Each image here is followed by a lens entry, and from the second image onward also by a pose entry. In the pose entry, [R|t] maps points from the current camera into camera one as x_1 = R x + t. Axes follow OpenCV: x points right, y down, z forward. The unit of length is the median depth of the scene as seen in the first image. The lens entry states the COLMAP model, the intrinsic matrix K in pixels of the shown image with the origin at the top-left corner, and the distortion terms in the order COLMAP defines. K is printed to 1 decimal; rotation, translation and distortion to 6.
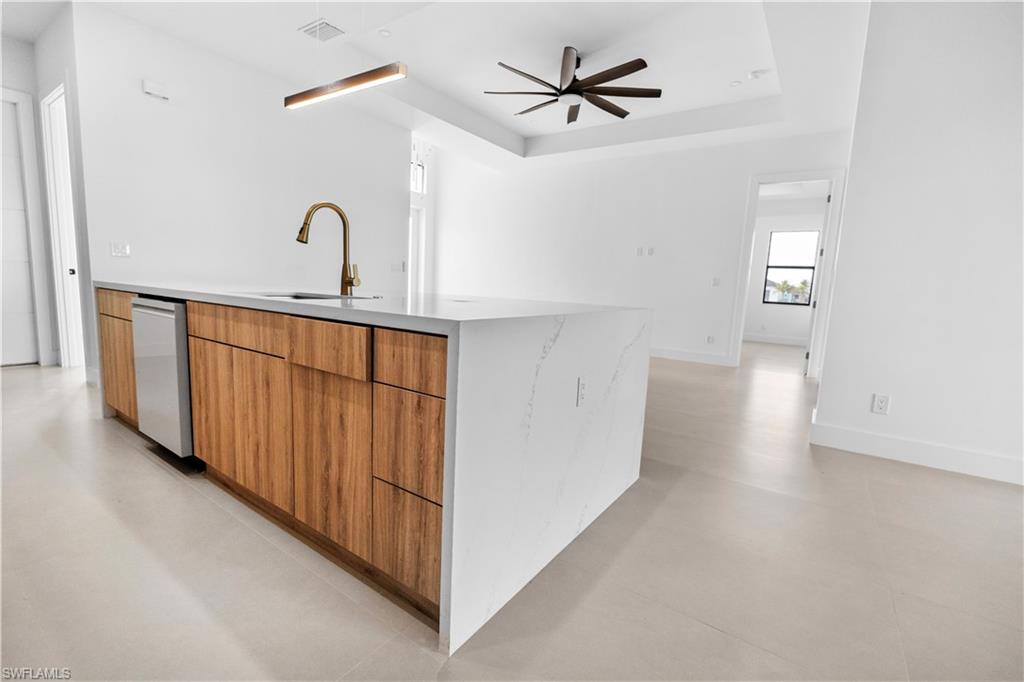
lens RADIAL K [[451.3, 0, 511.5], [0, 451.3, 338.3], [0, 0, 1]] dist [-0.002668, -0.000164]
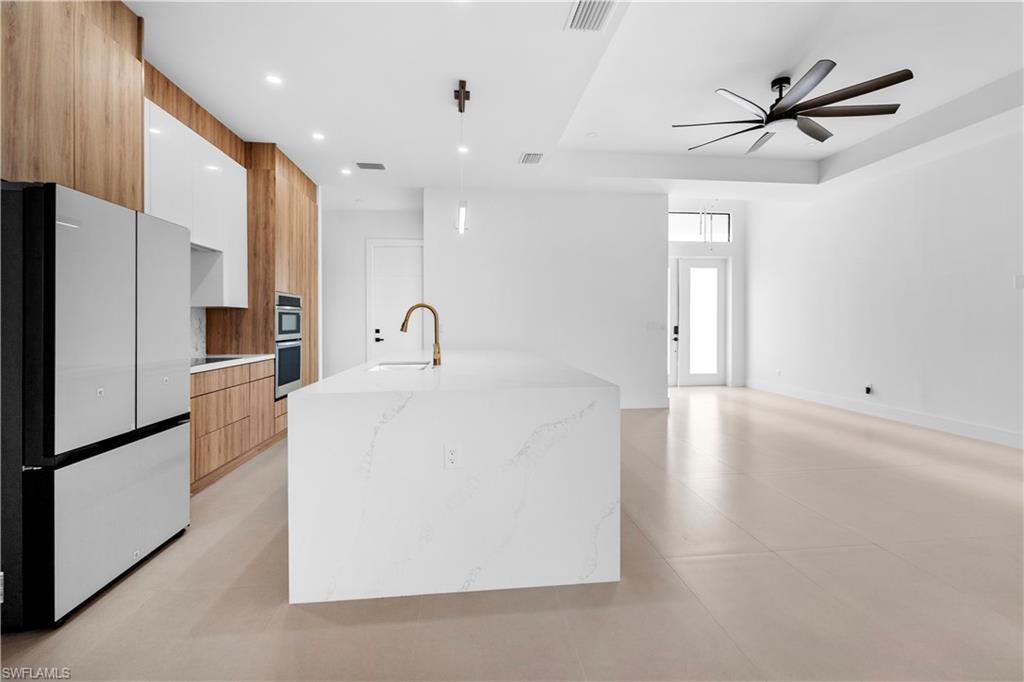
lens RADIAL K [[467.5, 0, 519.2], [0, 467.5, 321.4], [0, 0, 1]] dist [-0.001991, -0.000303]
pose [[0.660787, -0.047934, -0.749041, 1.000471], [-0.058027, 0.991709, -0.114653, -0.086502], [0.748327, 0.119226, 0.652527, 0.240058]]
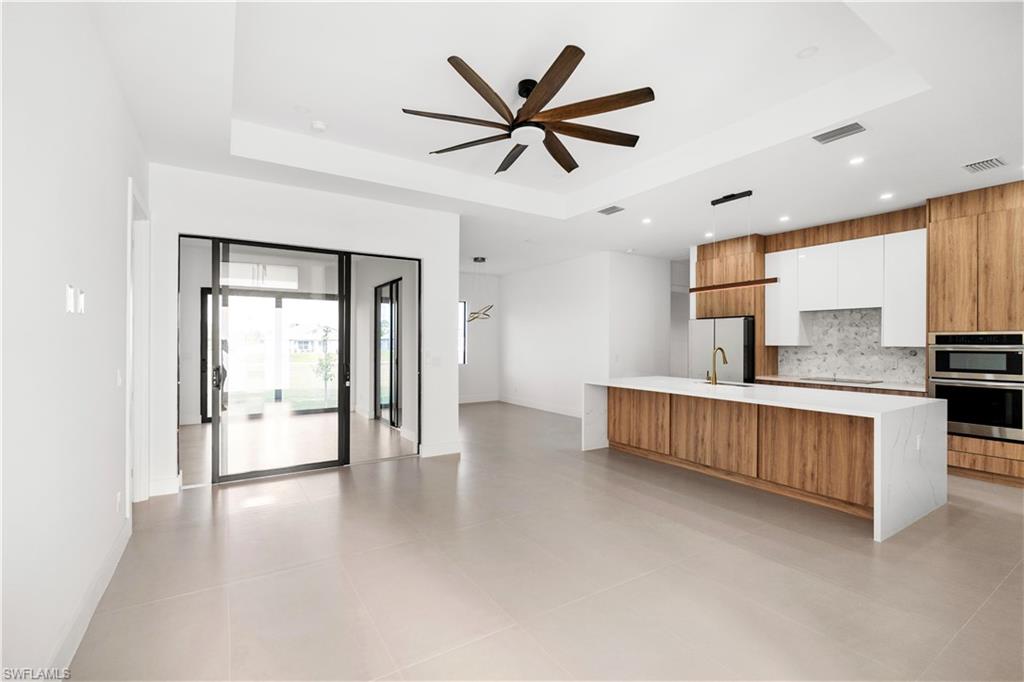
lens RADIAL K [[448.3, 0, 512.0], [0, 448.3, 341.0], [0, 0, 1]] dist [-0.004384, 0.000244]
pose [[-0.923598, -0.046536, 0.380528, -0.288684], [0.002071, 0.991985, 0.126338, -0.669692], [-0.383357, 0.117474, -0.916099, 3.803906]]
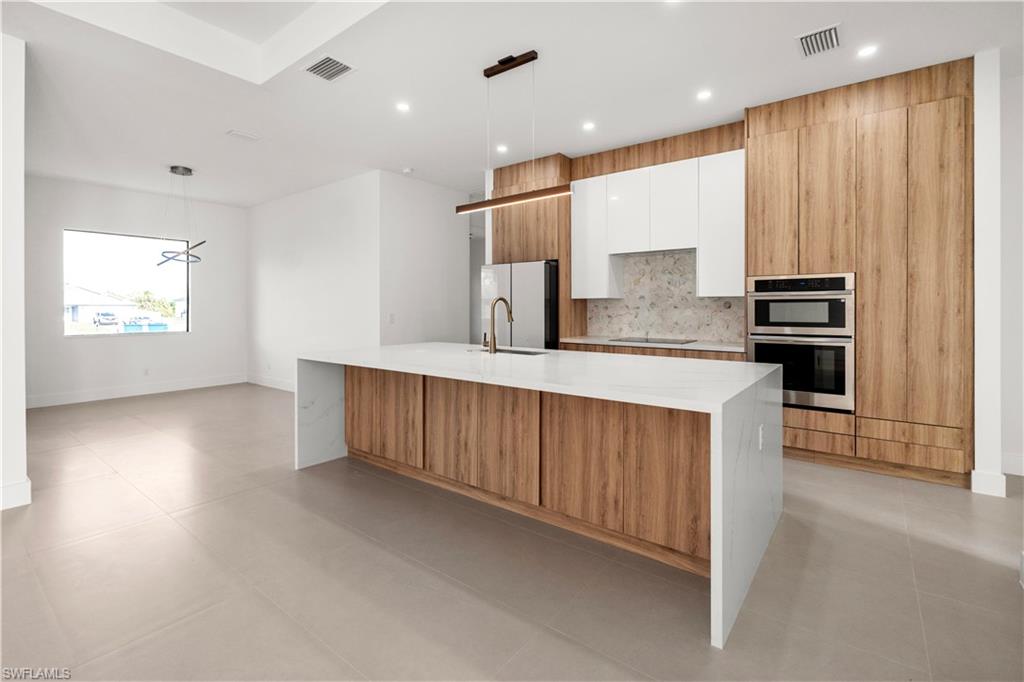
lens RADIAL K [[464.8, 0, 513.3], [0, 464.8, 307.1], [0, 0, 1]] dist [-0.000991, 0.000275]
pose [[-0.998094, -0.041305, 0.045857, -0.538452], [-0.035341, 0.991653, 0.123998, -0.494154], [-0.050596, 0.122141, -0.991222, 2.785964]]
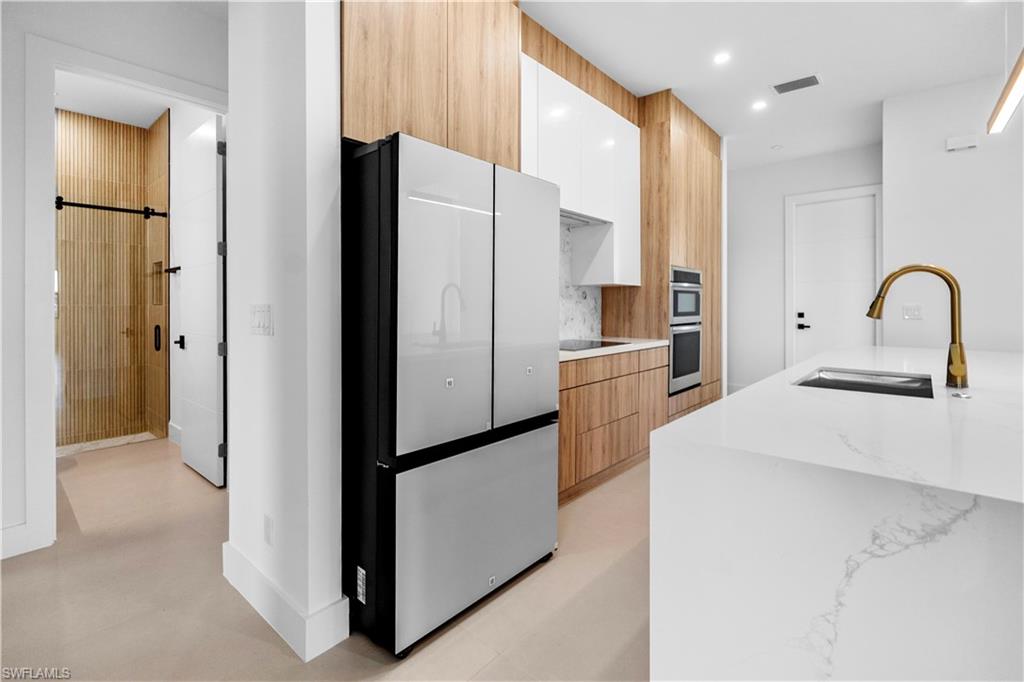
lens RADIAL K [[463.8, 0, 515.5], [0, 463.8, 303.6], [0, 0, 1]] dist [-0.000799, 0.000170]
pose [[-0.108371, -0.046799, -0.993008, 0.471000], [-0.127336, 0.991316, -0.032823, -0.125375], [0.985921, 0.122889, -0.113389, 0.427520]]
